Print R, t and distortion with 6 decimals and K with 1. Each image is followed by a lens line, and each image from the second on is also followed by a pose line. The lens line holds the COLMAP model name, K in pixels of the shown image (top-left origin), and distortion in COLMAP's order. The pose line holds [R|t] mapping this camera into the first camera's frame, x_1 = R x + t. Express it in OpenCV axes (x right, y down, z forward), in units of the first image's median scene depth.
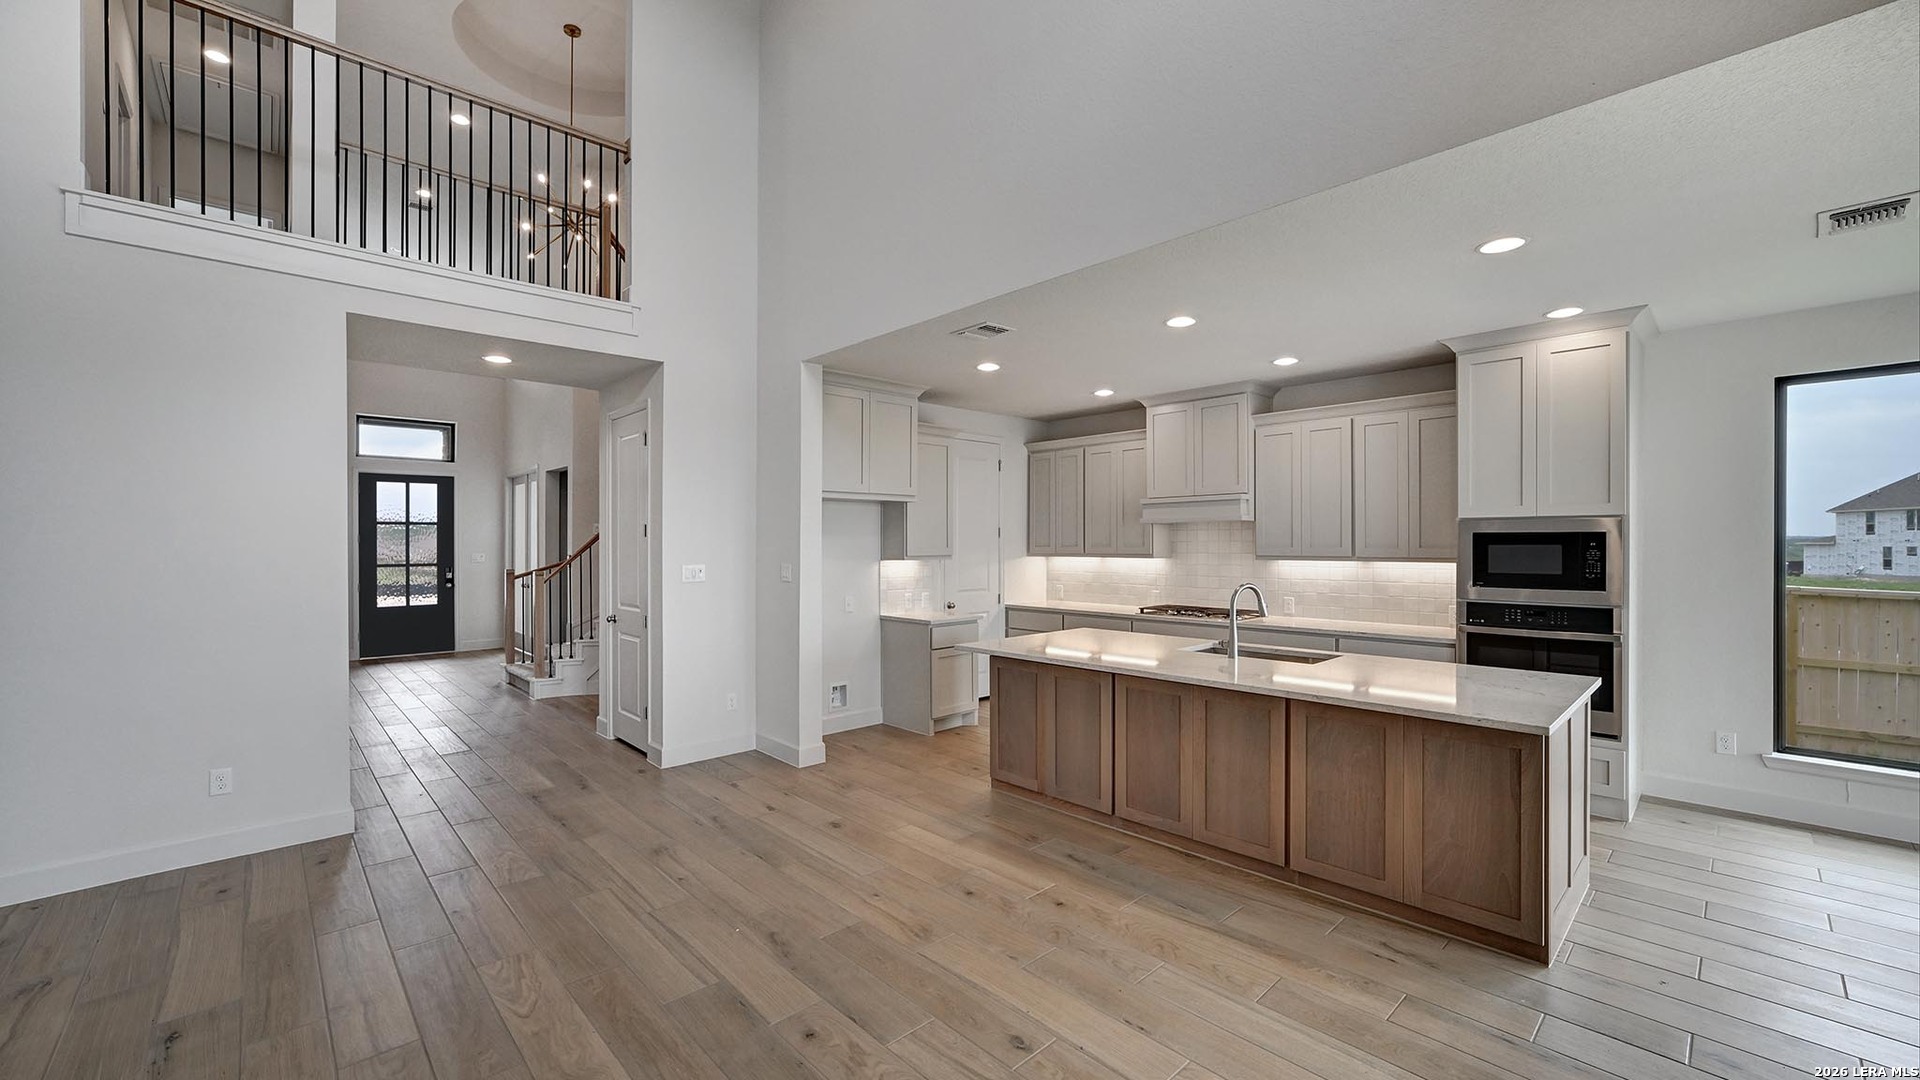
lens RADIAL K [[749.2, 0, 966.3], [0, 749.2, 587.4], [0, 0, 1]] dist [-0.000772, 0.000110]
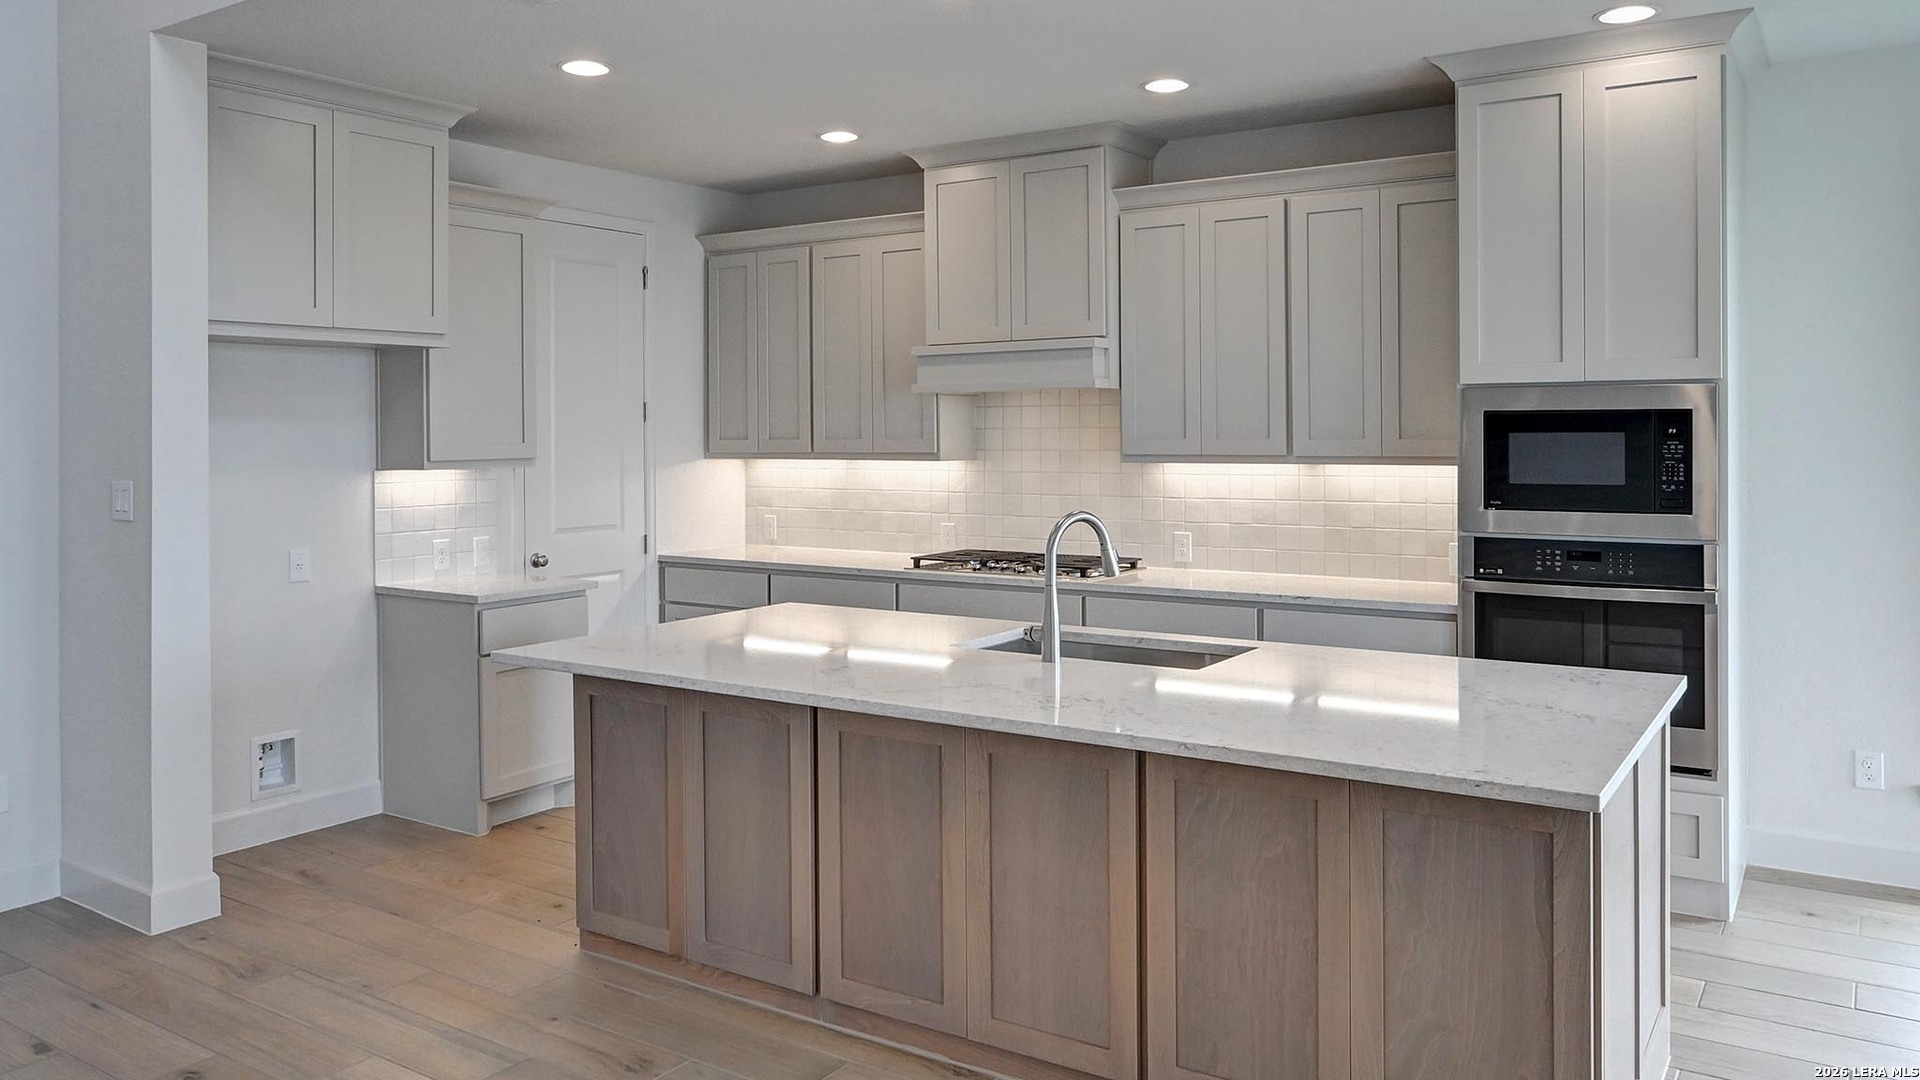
lens RADIAL K [[1363.9, 0, 960.0], [0, 1363.9, 540.0], [0, 0, 1]] dist [-0.003319, 0.000566]
pose [[0.976726, -0.020976, 0.213465, 0.076573], [0.016665, 0.999620, 0.021977, -0.006046], [-0.213844, -0.017909, 0.976704, 0.092099]]
